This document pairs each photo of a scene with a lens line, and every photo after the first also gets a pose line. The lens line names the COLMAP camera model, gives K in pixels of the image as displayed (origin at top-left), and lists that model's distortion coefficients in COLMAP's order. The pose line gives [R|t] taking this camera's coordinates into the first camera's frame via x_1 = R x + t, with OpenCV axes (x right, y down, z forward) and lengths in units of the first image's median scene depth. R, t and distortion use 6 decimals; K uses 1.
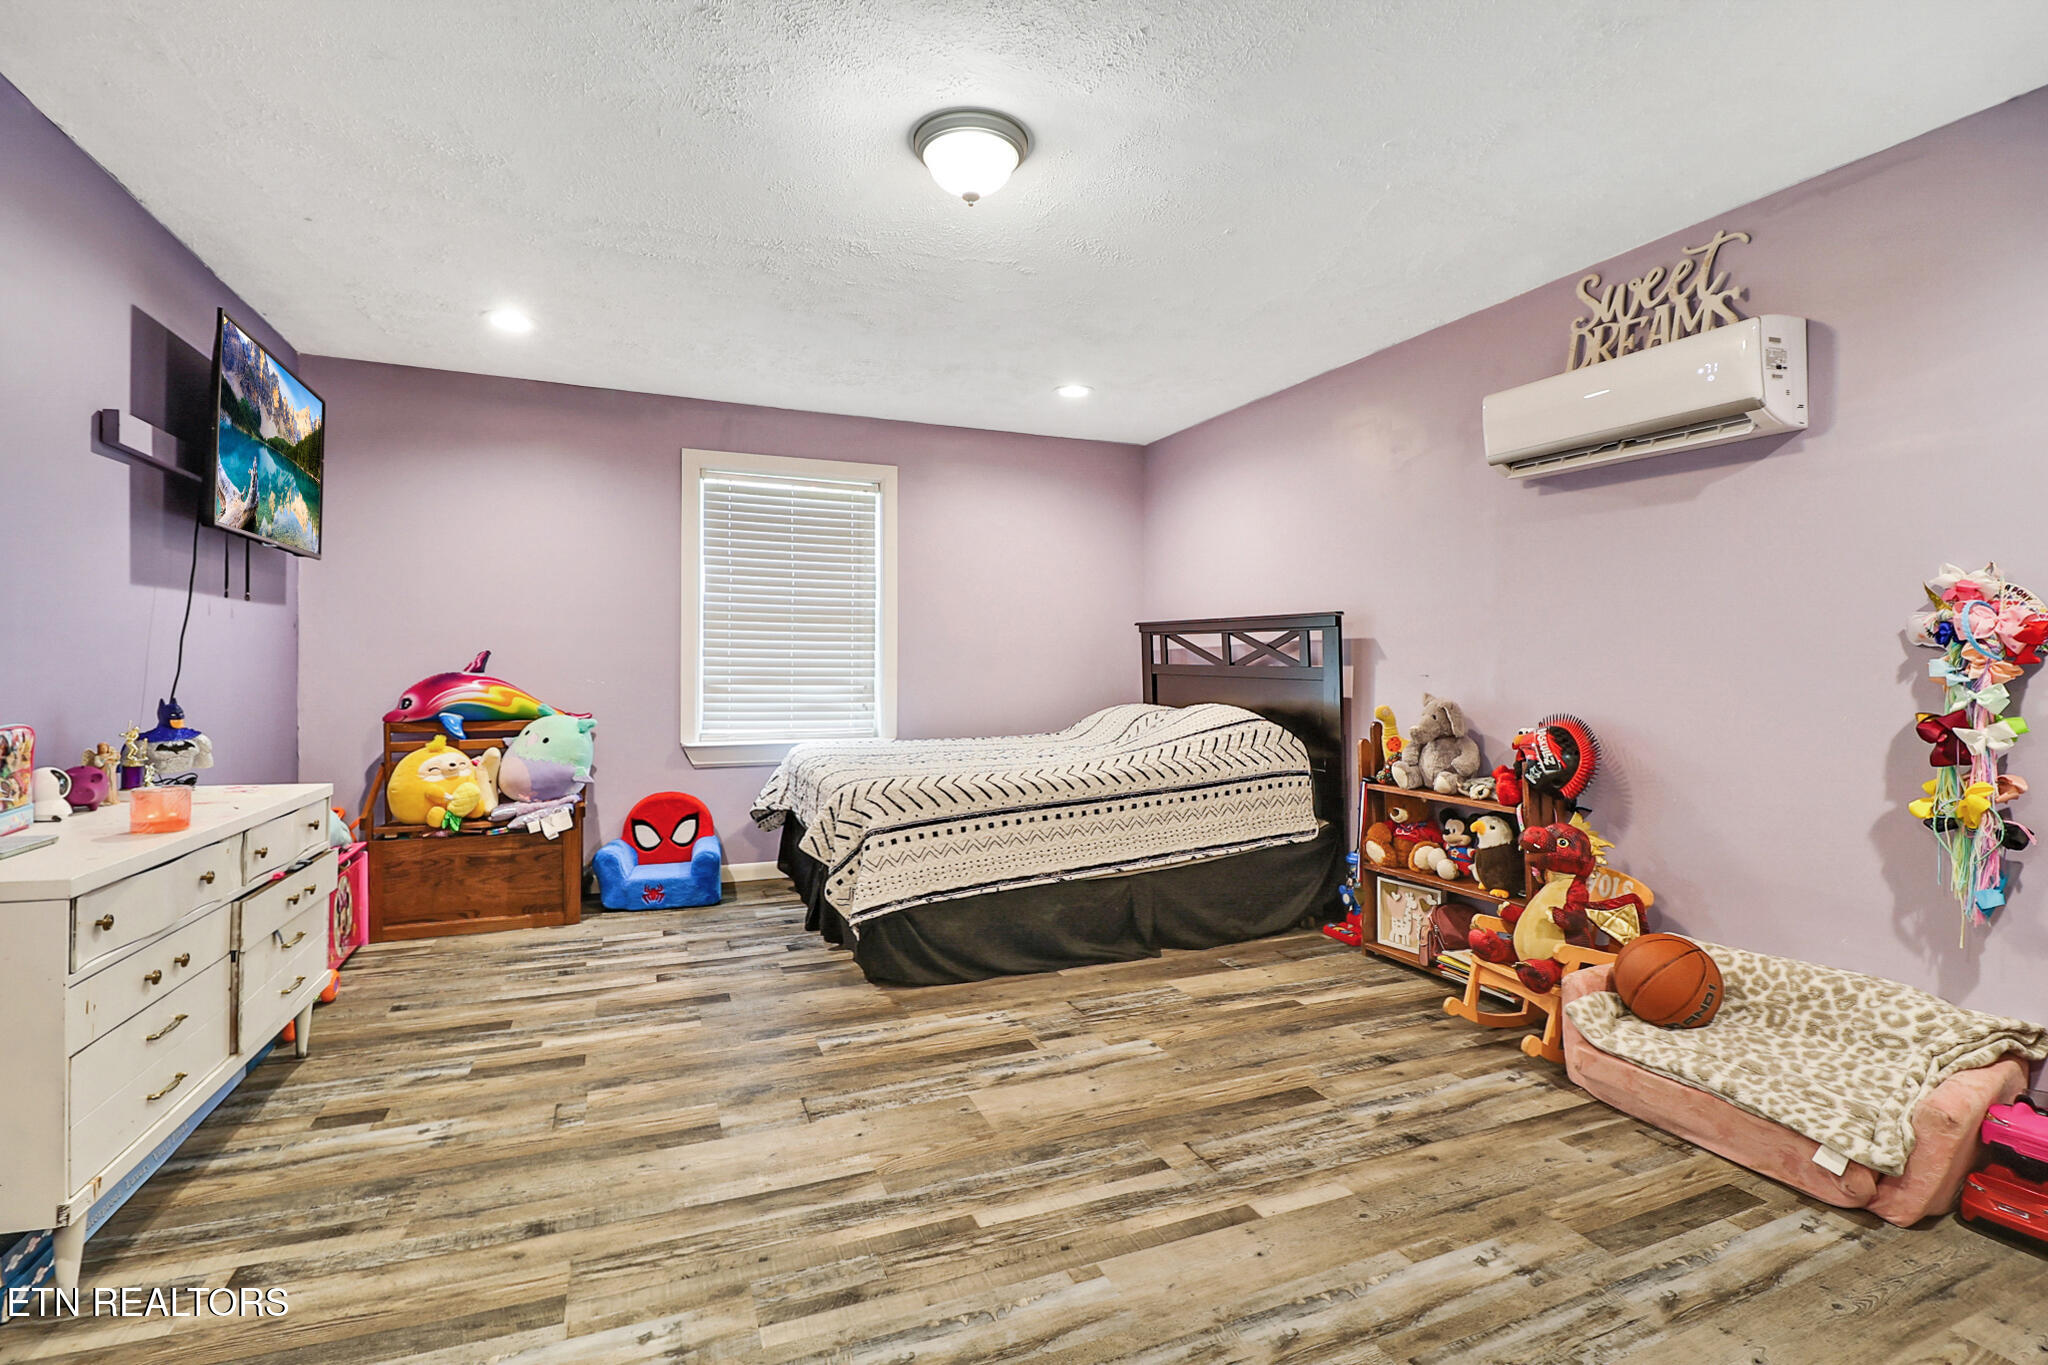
lens RADIAL K [[934.5, 0, 1004.4], [0, 934.5, 676.7], [0, 0, 1]] dist [0.006866, -0.017914]
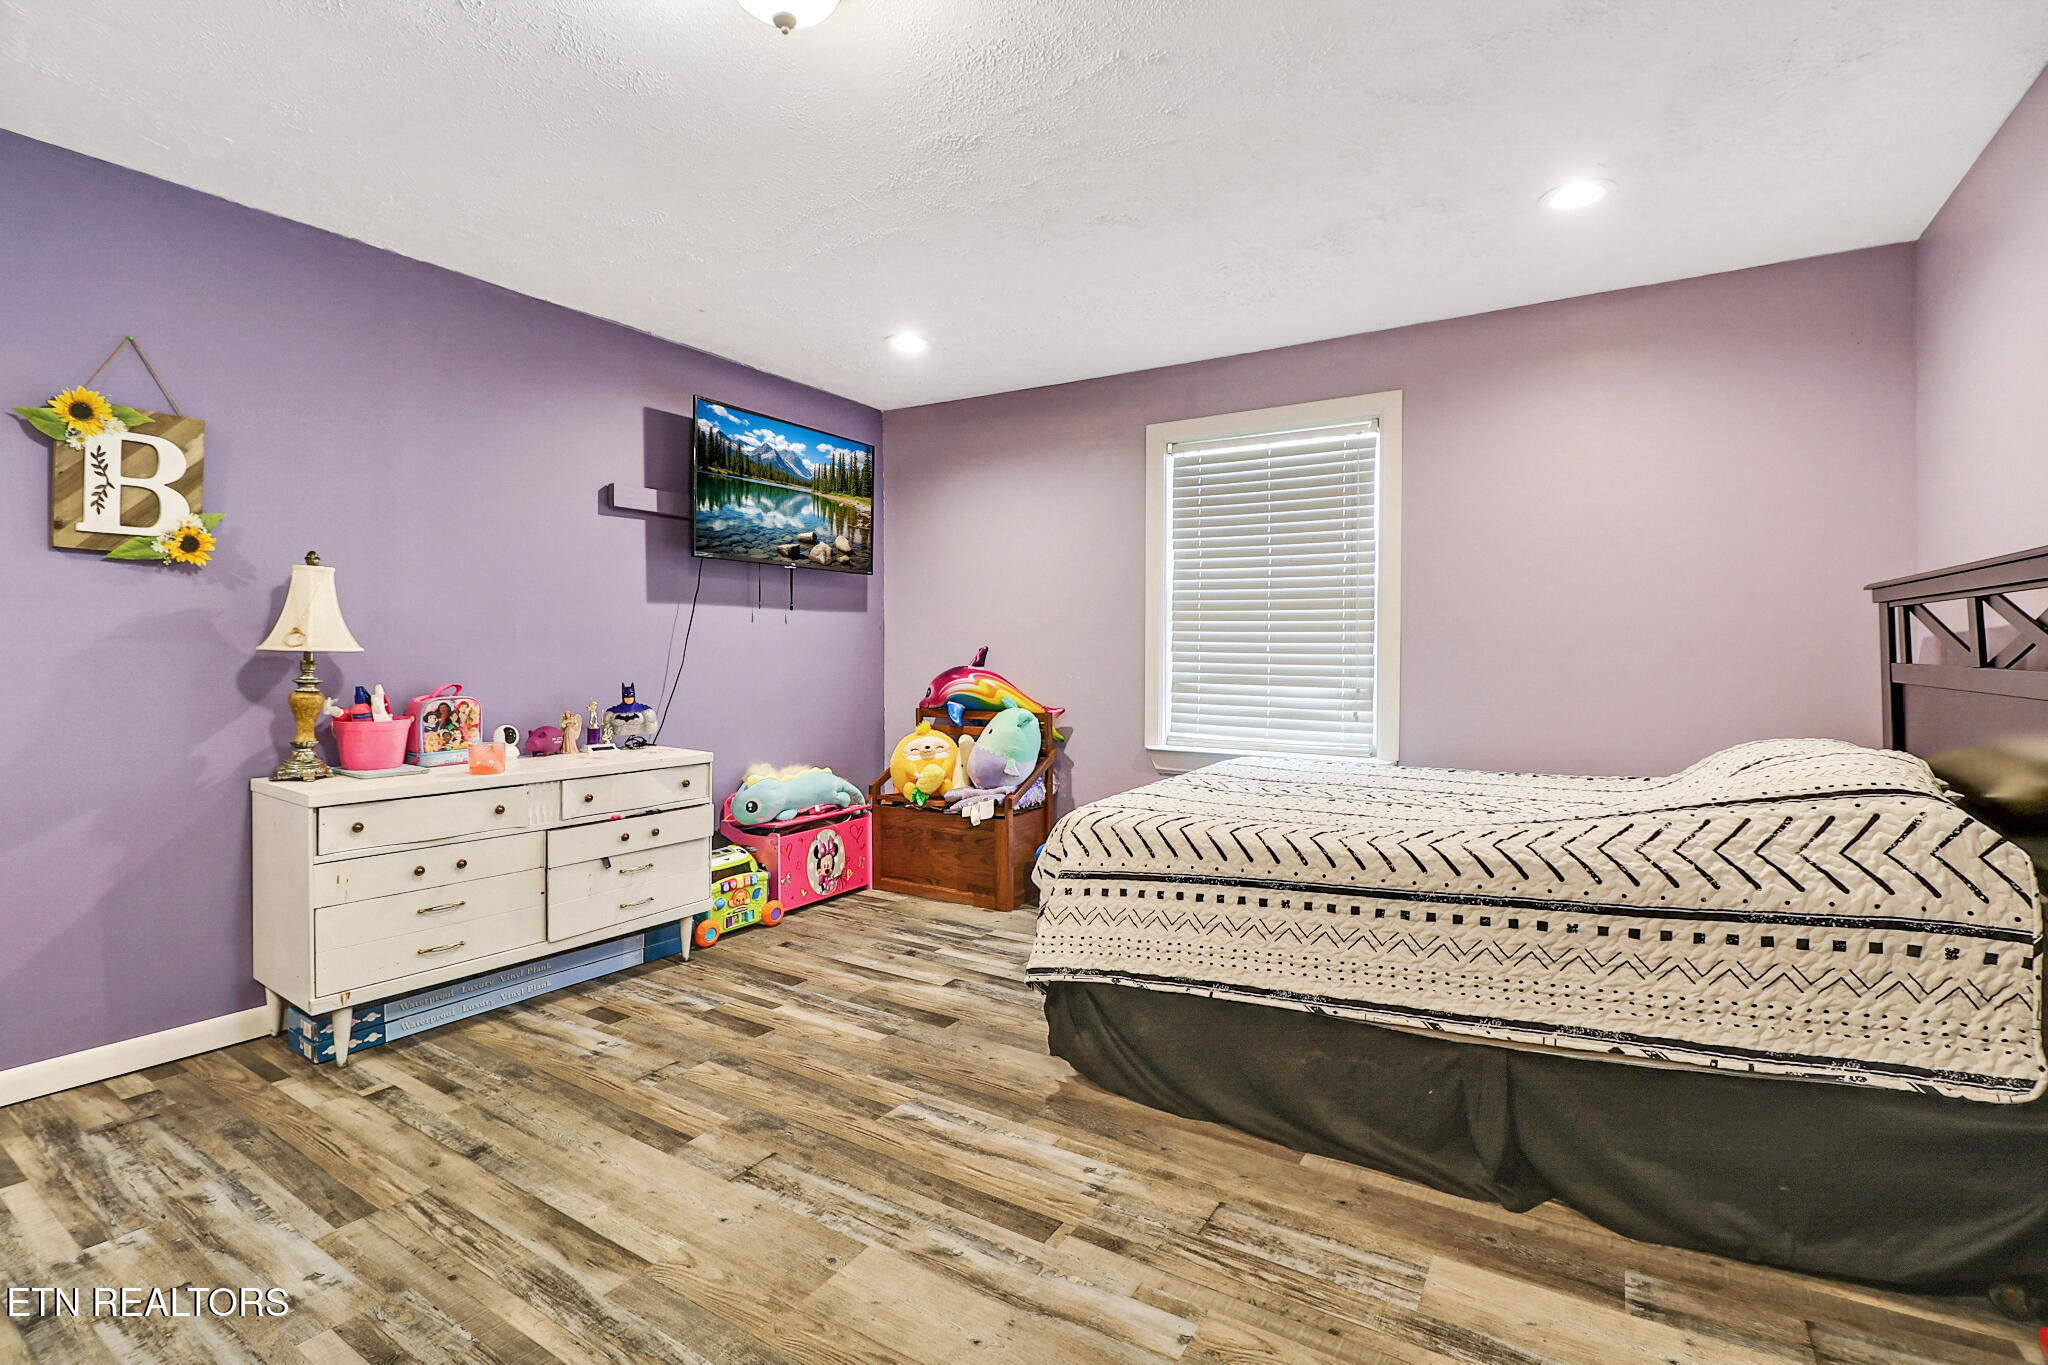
lens RADIAL K [[934.5, 0, 1004.4], [0, 934.5, 676.7], [0, 0, 1]] dist [0.006866, -0.017914]
pose [[0.583050, 0.019180, -0.812210, 0.451689], [-0.013905, 0.999810, 0.013628, -0.010027], [0.812317, 0.003348, 0.583206, 0.482342]]
